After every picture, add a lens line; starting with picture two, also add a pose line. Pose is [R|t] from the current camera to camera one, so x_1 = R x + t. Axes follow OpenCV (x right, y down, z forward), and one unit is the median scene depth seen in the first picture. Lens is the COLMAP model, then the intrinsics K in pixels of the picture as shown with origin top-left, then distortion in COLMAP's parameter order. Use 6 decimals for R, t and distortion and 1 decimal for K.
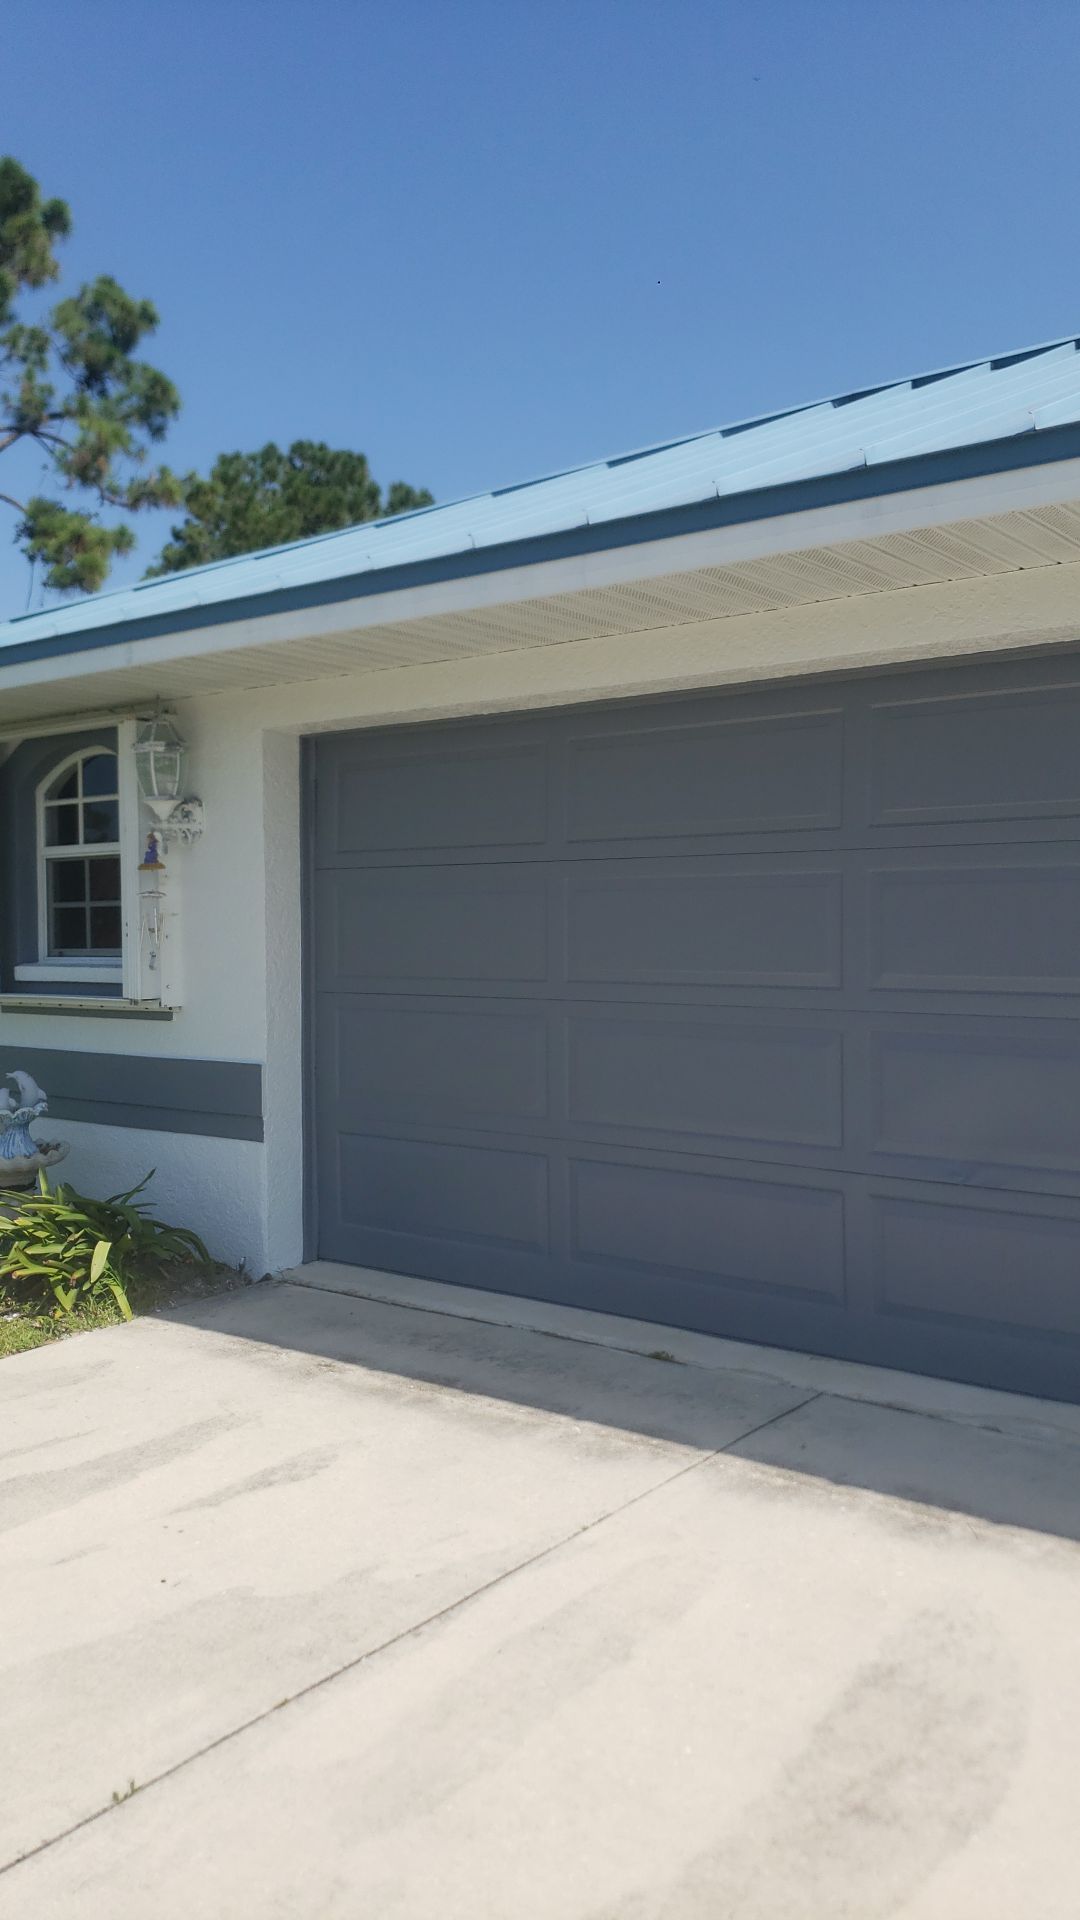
lens RADIAL K [[1505.9, 0, 537.8], [0, 1505.9, 956.8], [0, 0, 1]] dist [0.047652, -0.011041]
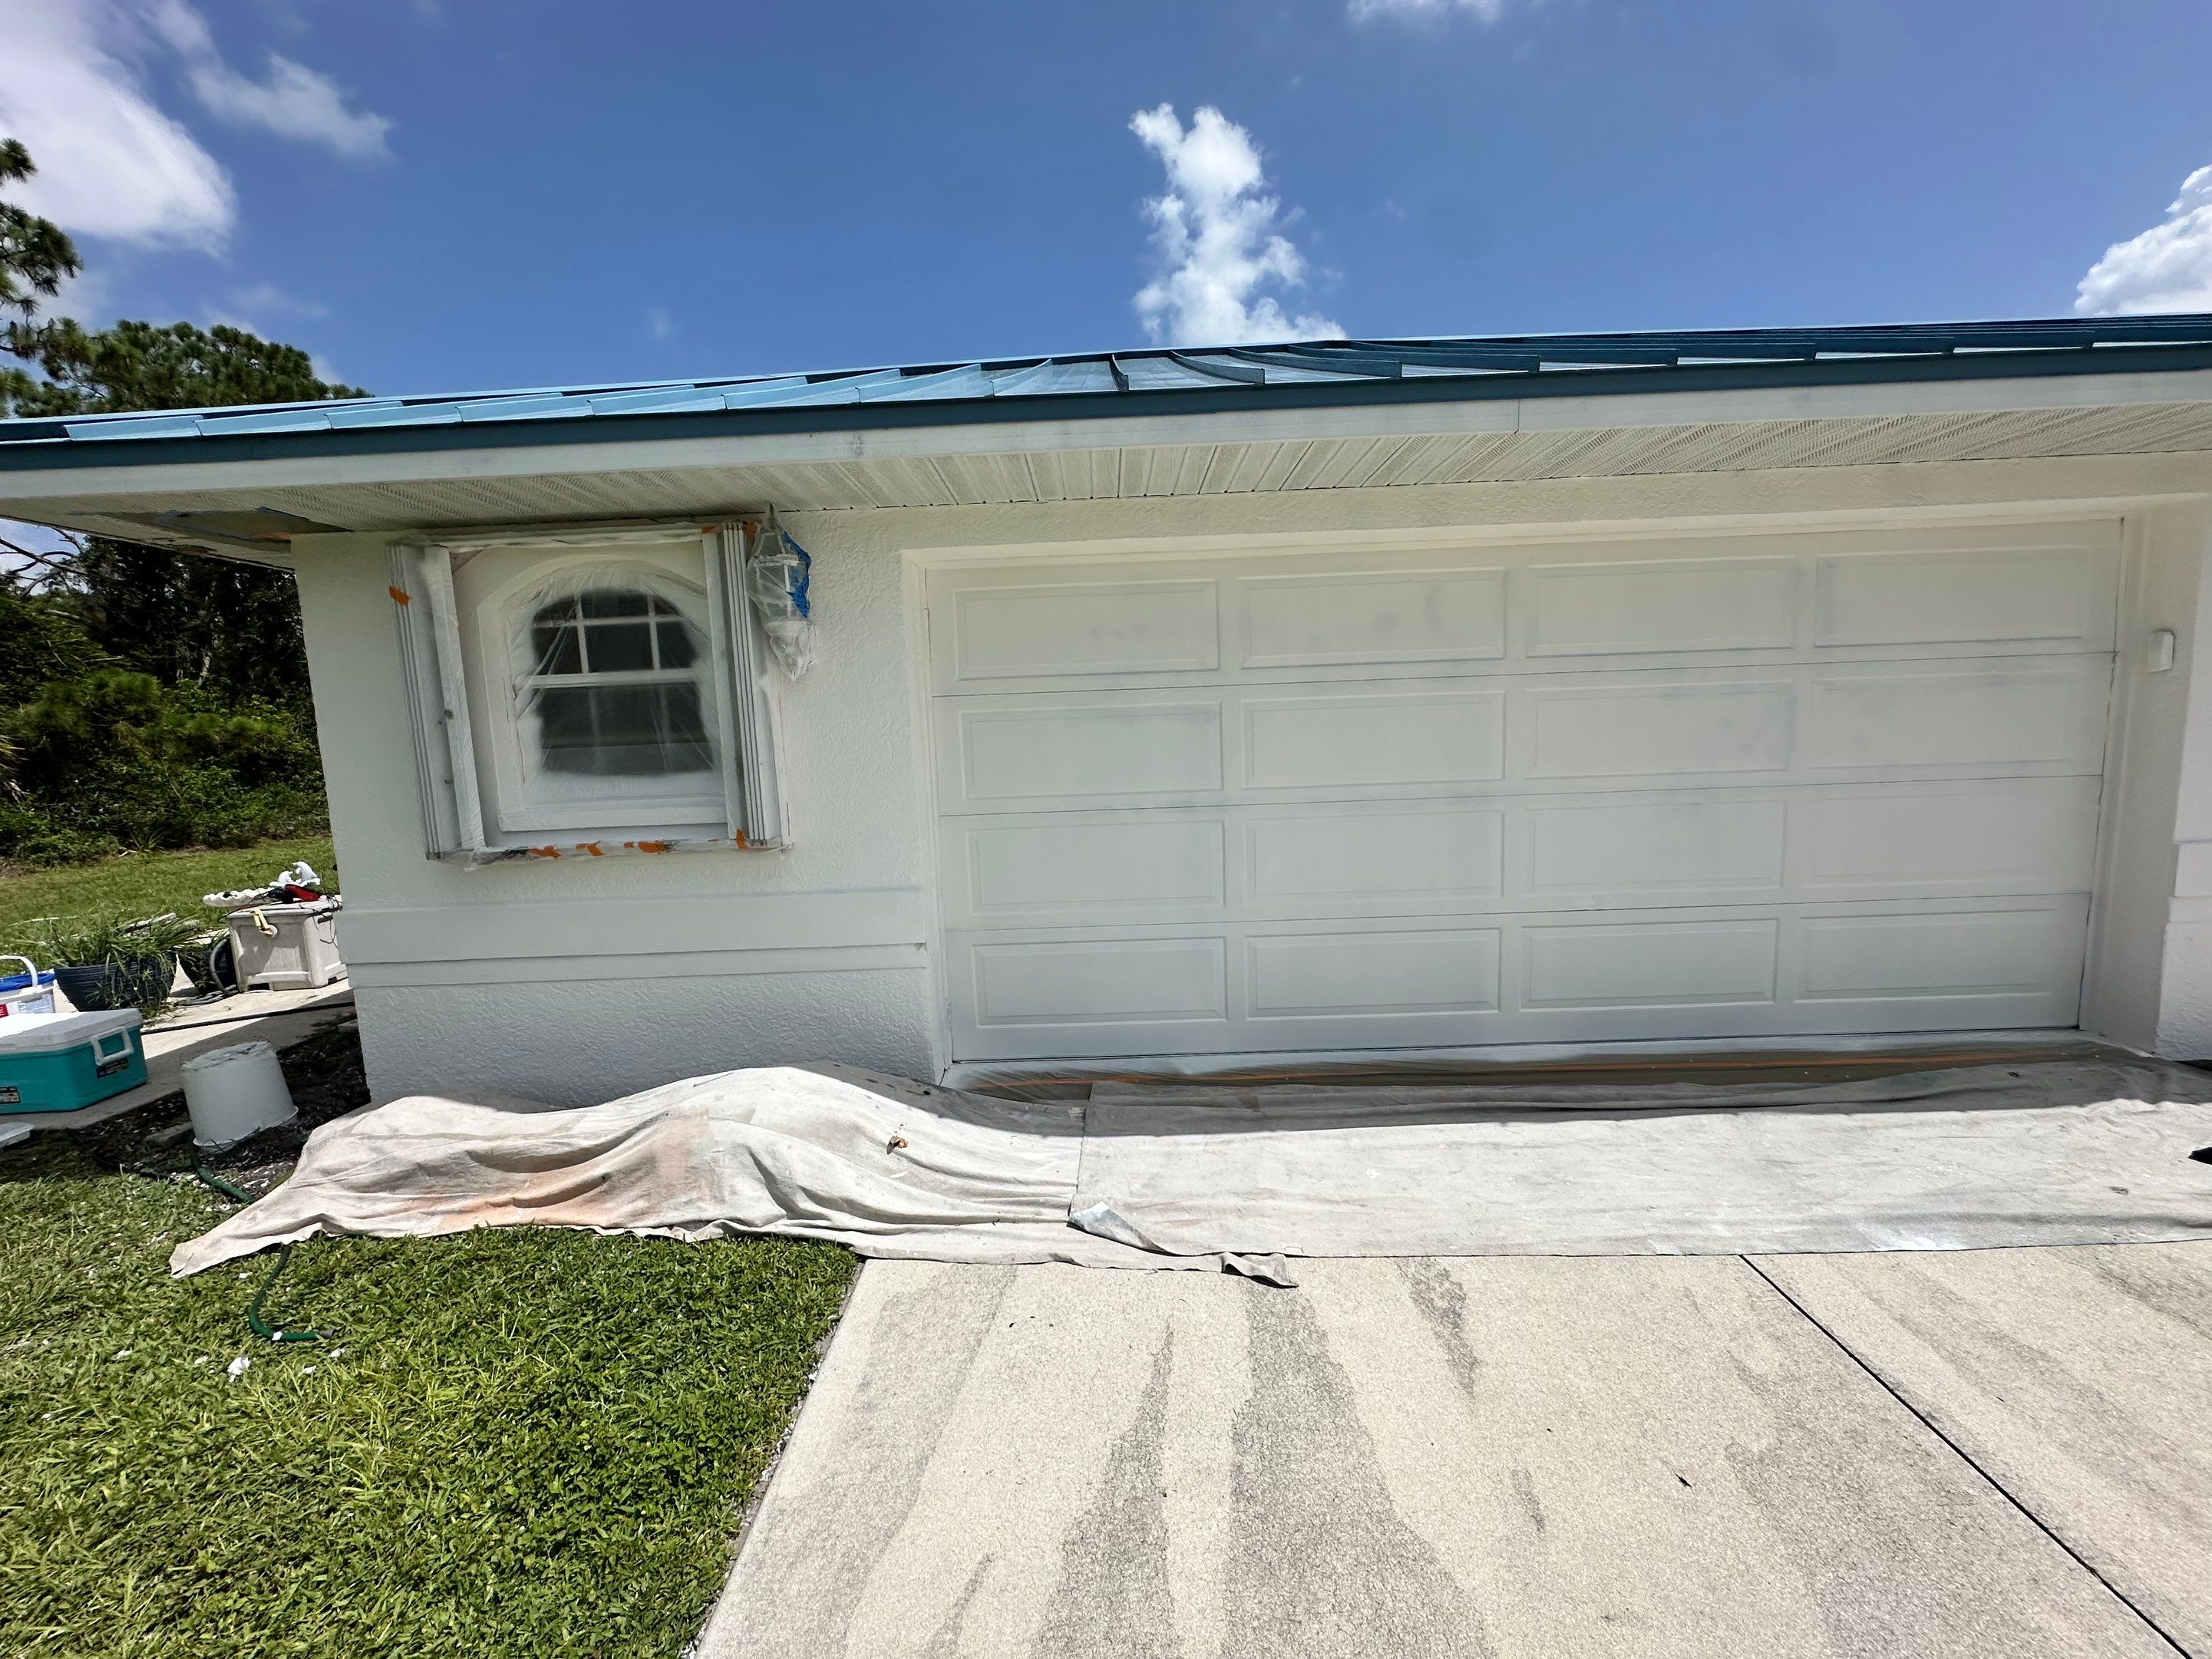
lens RADIAL K [[901.4, 0, 1111.8], [0, 901.4, 824.1], [0, 0, 1]] dist [-0.000051, -0.000051]
pose [[0.796348, -0.093614, 0.597550, -0.382798], [0.051475, 0.994855, 0.087257, -0.016137], [-0.602644, -0.038728, 0.797070, 0.389836]]
